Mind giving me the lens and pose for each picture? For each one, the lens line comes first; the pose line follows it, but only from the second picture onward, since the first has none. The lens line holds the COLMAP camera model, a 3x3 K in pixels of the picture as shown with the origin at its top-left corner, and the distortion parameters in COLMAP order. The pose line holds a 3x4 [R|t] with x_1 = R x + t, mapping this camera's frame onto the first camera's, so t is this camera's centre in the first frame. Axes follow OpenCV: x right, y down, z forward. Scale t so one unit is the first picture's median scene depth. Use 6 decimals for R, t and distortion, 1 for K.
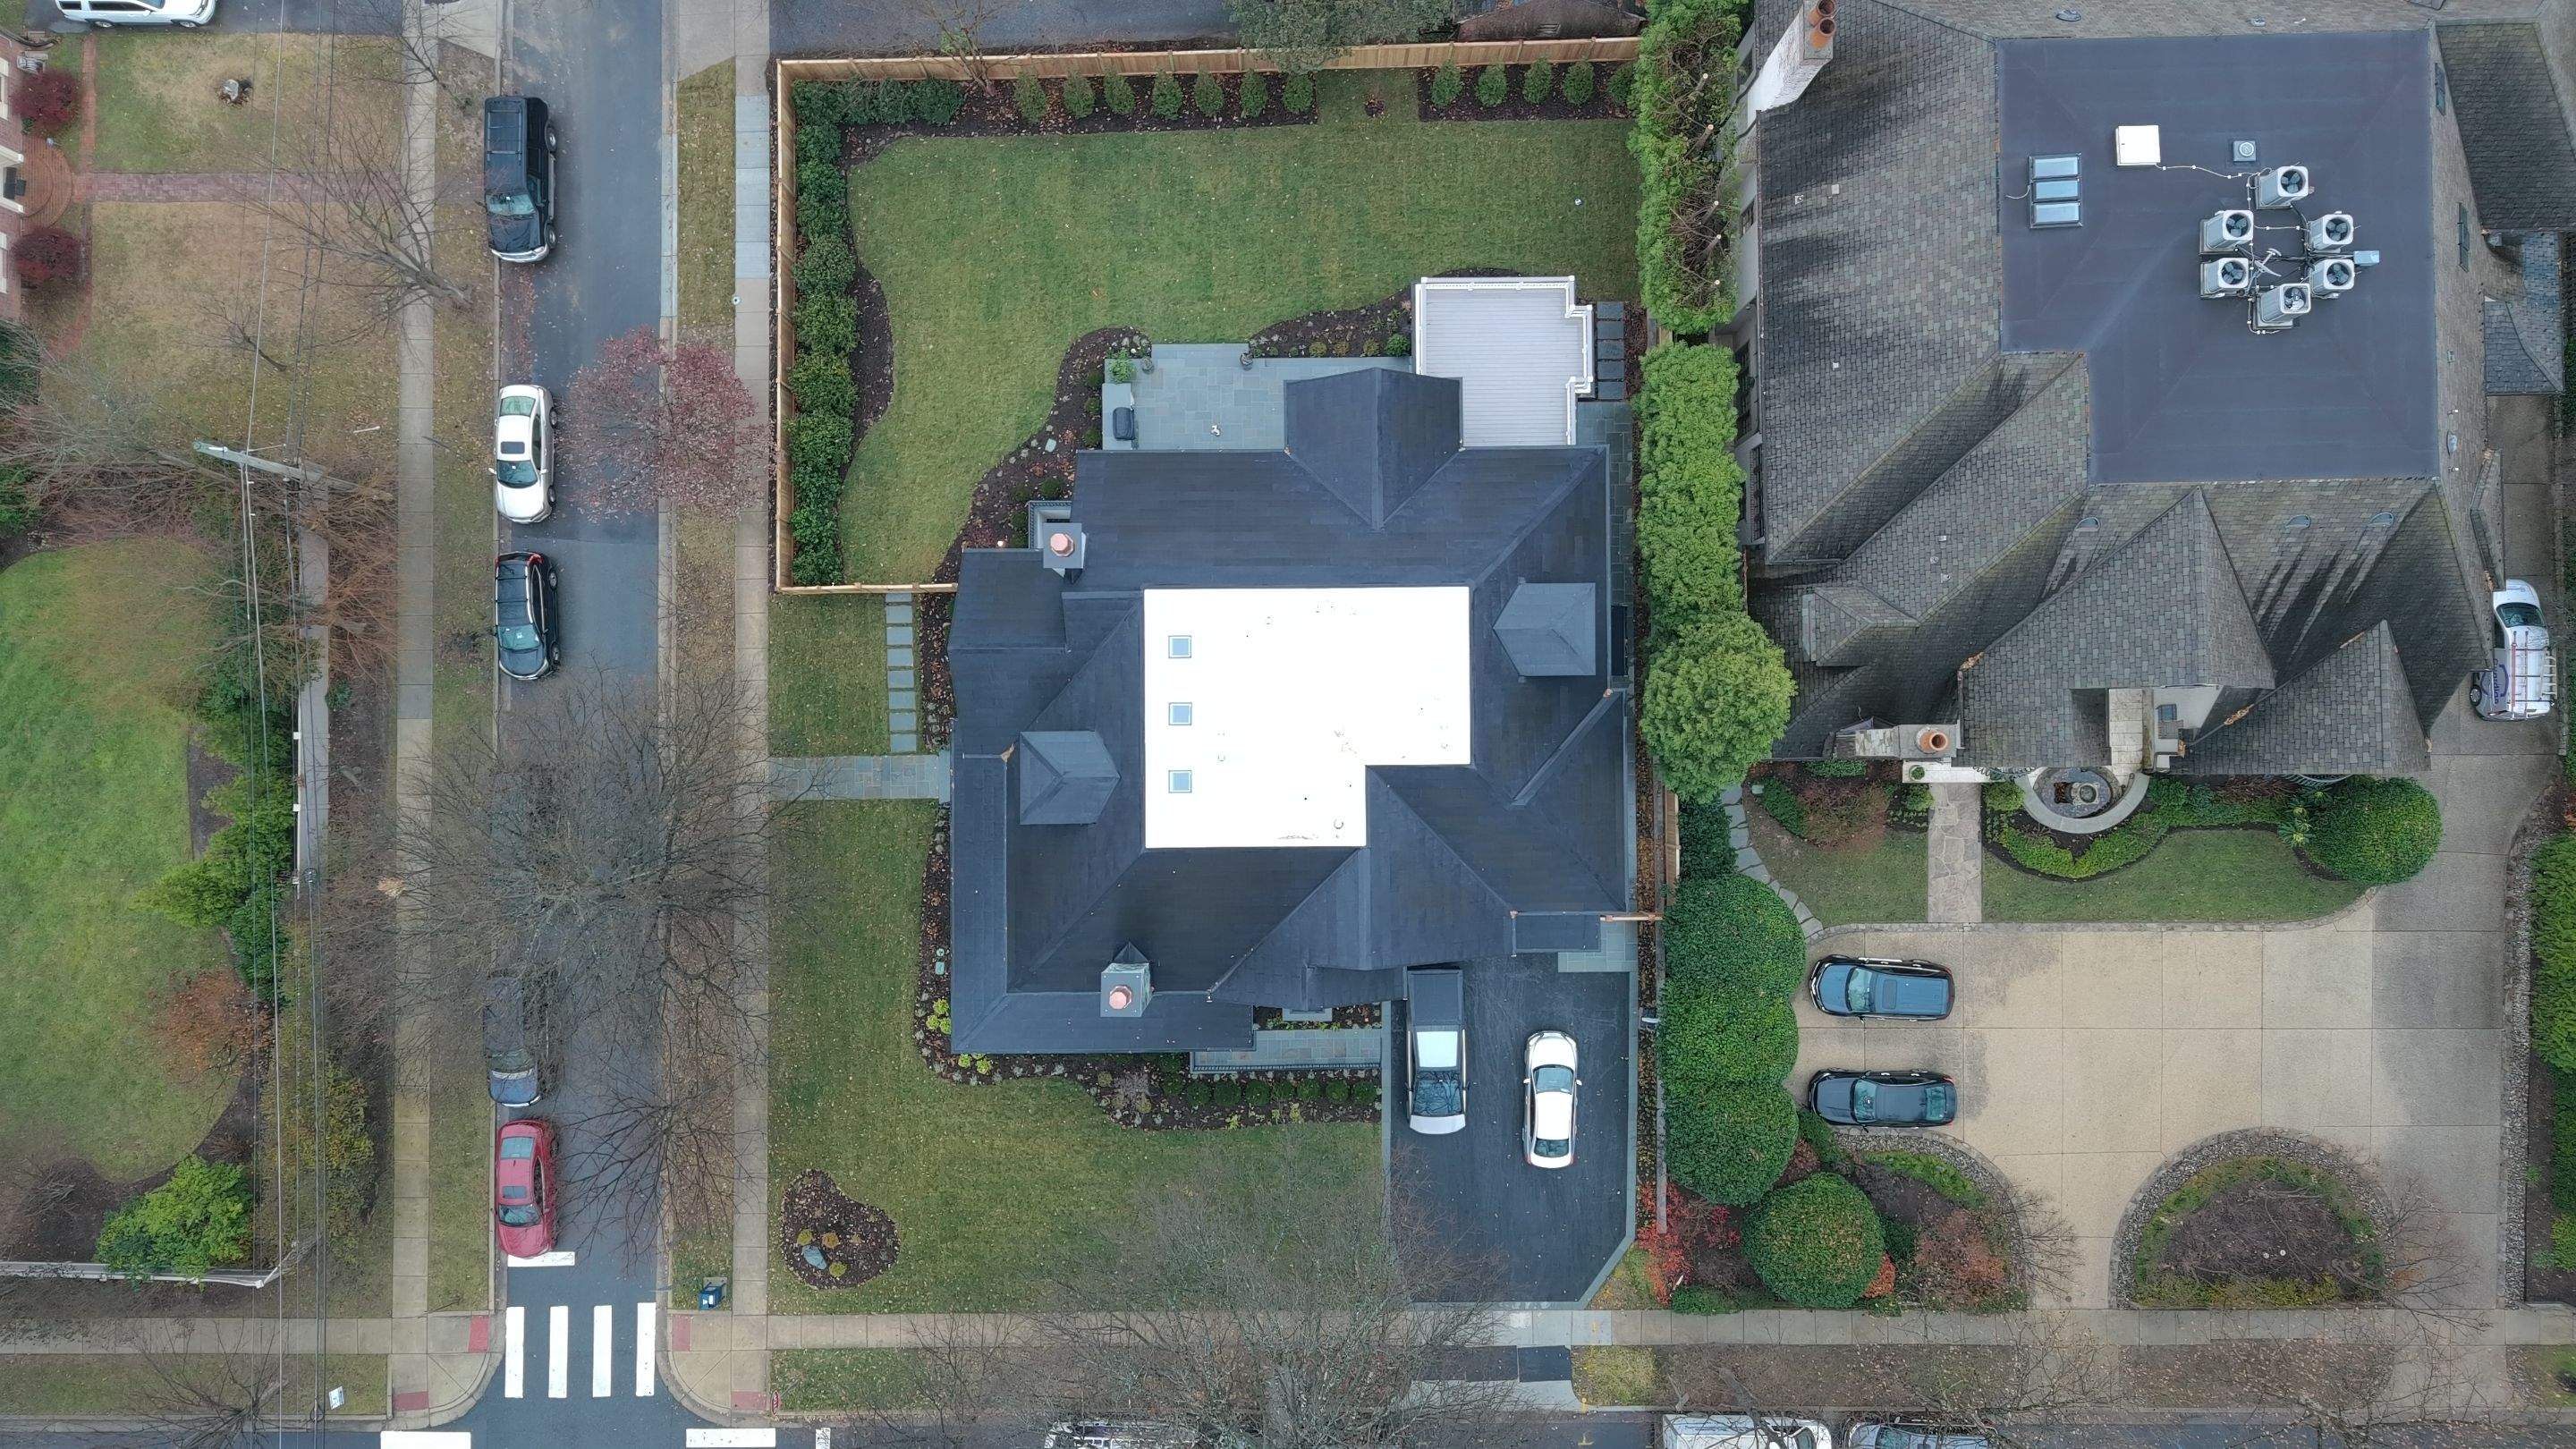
lens RADIAL K [[1932.0, 0, 1288.0], [0, 1932.0, 724.5], [0, 0, 1]] dist [-0.002348, -0.000250]
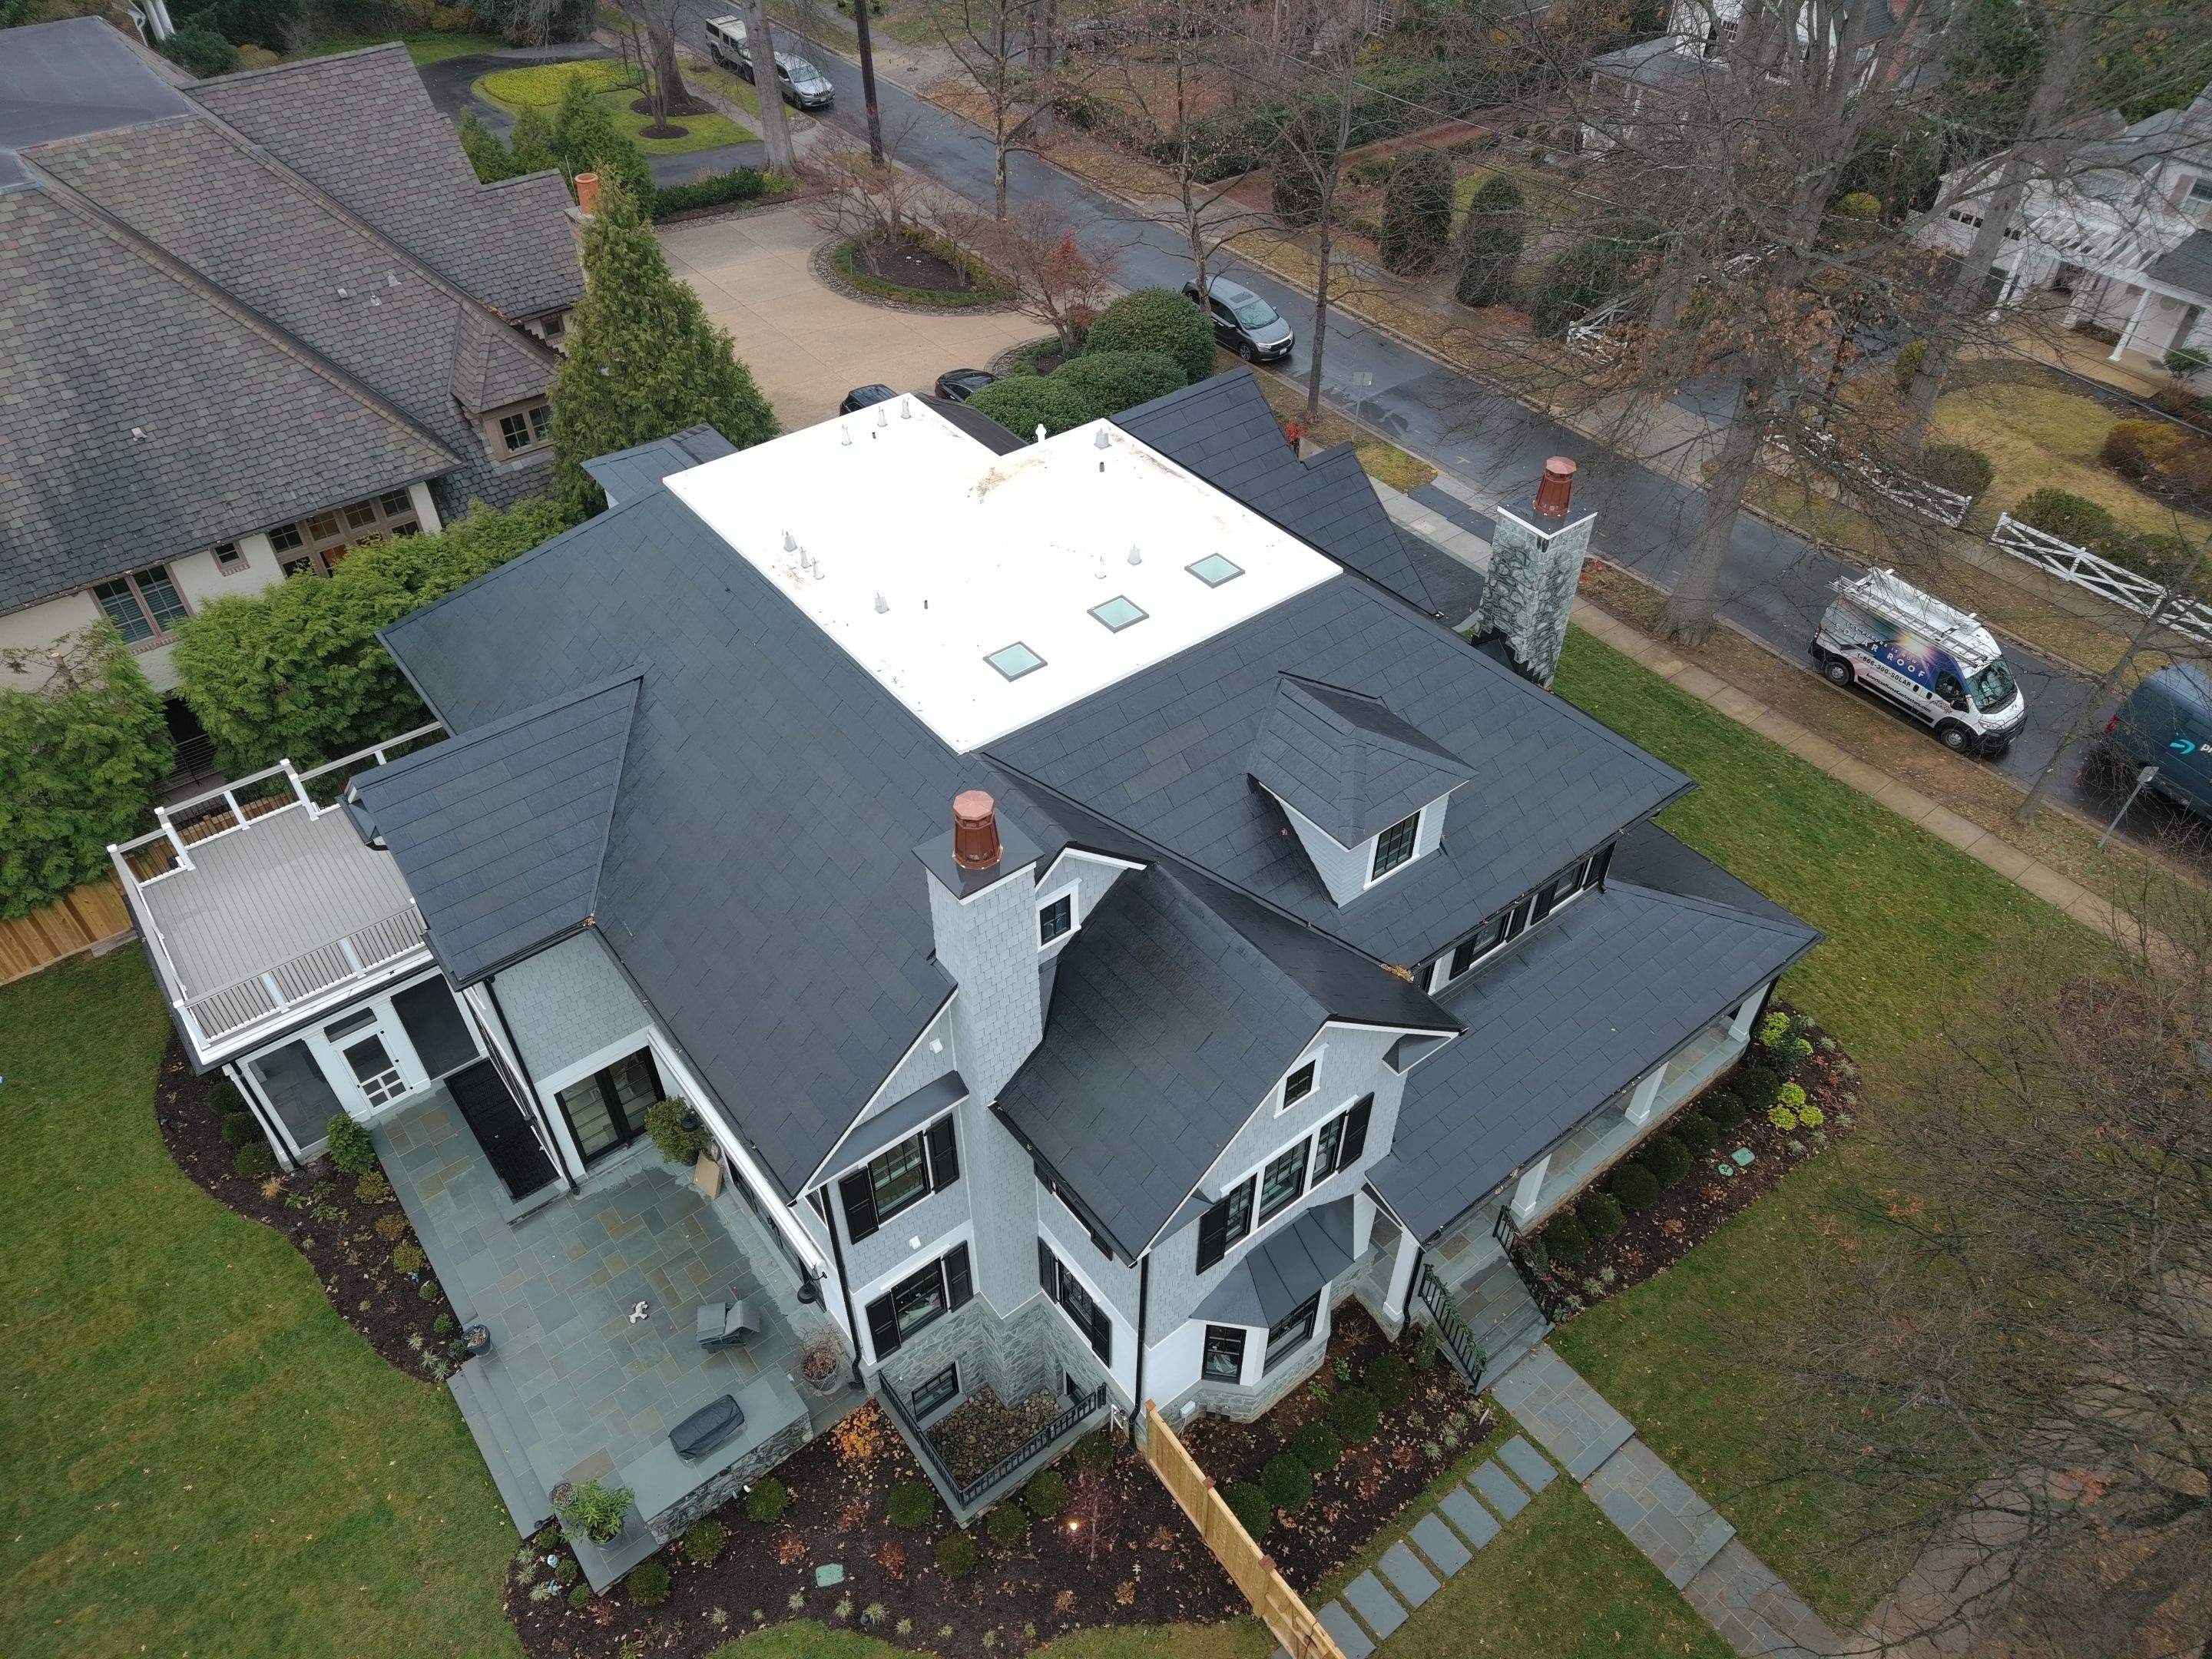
lens RADIAL K [[1502.2, 0, 1106.0], [0, 1502.2, 829.5], [0, 0, 1]] dist [0.005266, 0.001250]
pose [[-0.608812, -0.533908, 0.586762, -0.273437], [0.793194, -0.396795, 0.461949, -0.186007], [-0.013814, 0.746656, 0.665066, 0.640023]]
